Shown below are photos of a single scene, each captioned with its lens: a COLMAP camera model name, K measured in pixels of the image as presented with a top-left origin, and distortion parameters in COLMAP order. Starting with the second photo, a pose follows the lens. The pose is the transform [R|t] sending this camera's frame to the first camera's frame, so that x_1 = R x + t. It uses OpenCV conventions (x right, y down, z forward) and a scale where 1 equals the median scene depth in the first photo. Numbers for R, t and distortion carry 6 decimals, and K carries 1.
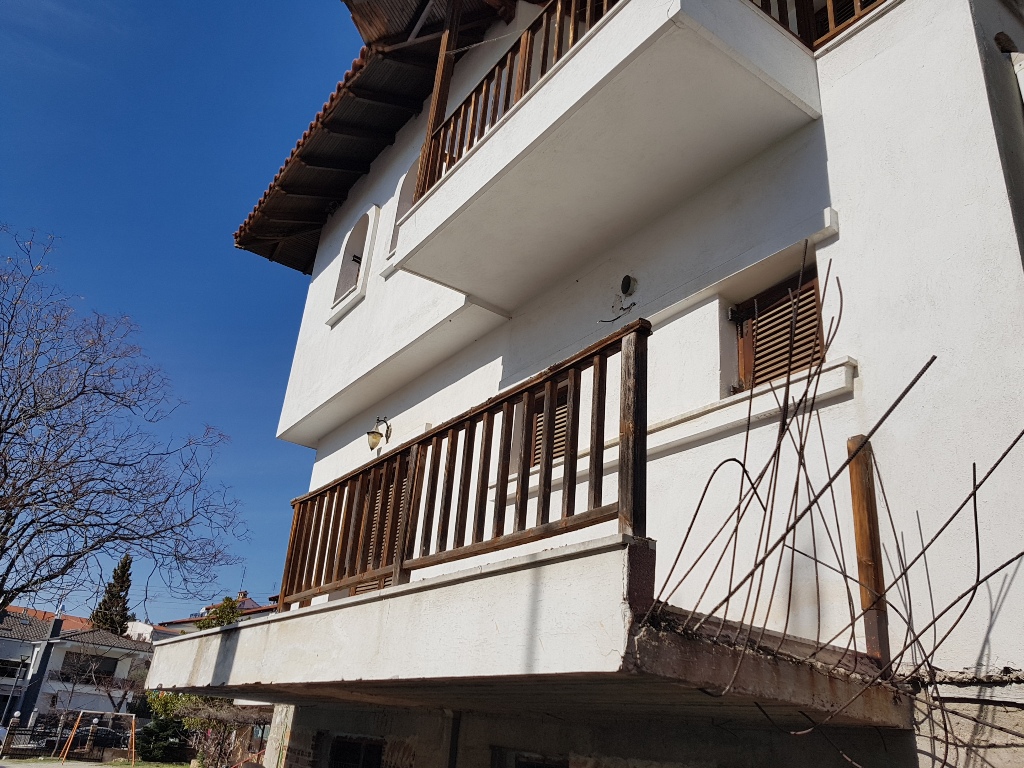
lens RADIAL K [[801.7, 0, 510.6], [0, 801.7, 389.8], [0, 0, 1]] dist [0.014554, -0.009608]
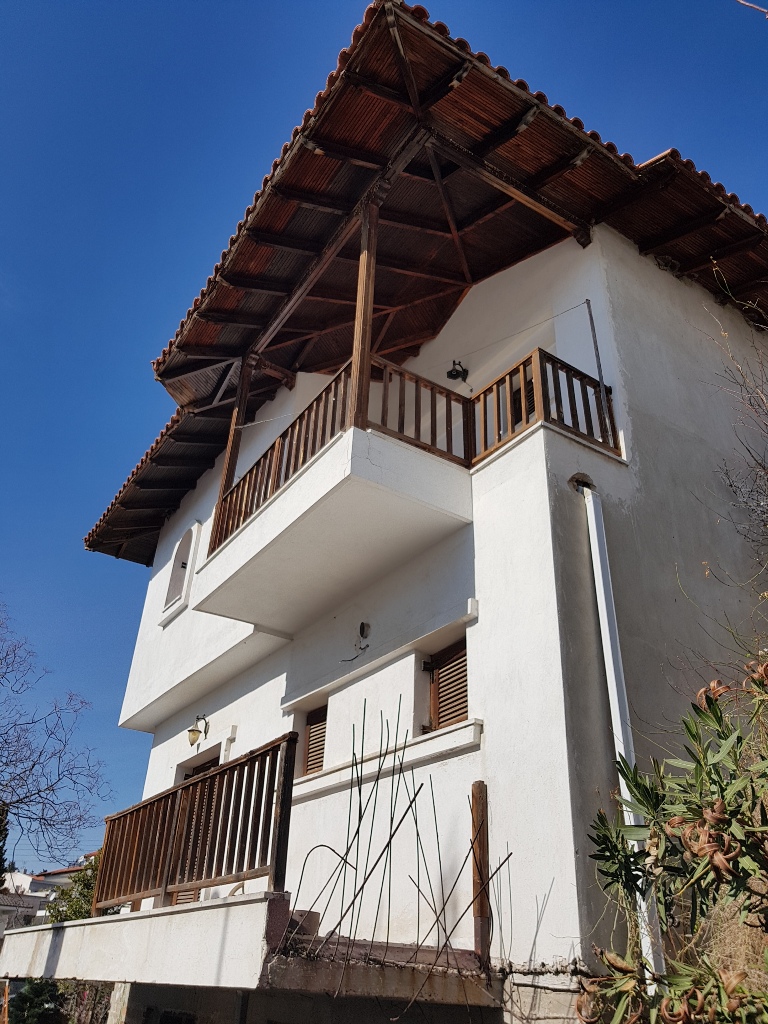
lens RADIAL K [[801.7, 0, 383.2], [0, 801.7, 506.2], [0, 0, 1]] dist [0.014554, -0.009608]
pose [[0.998426, -0.055977, -0.003578, 0.180410], [0.055102, 0.990744, -0.124057, -0.154354], [0.010489, 0.123665, 0.992269, -0.278731]]
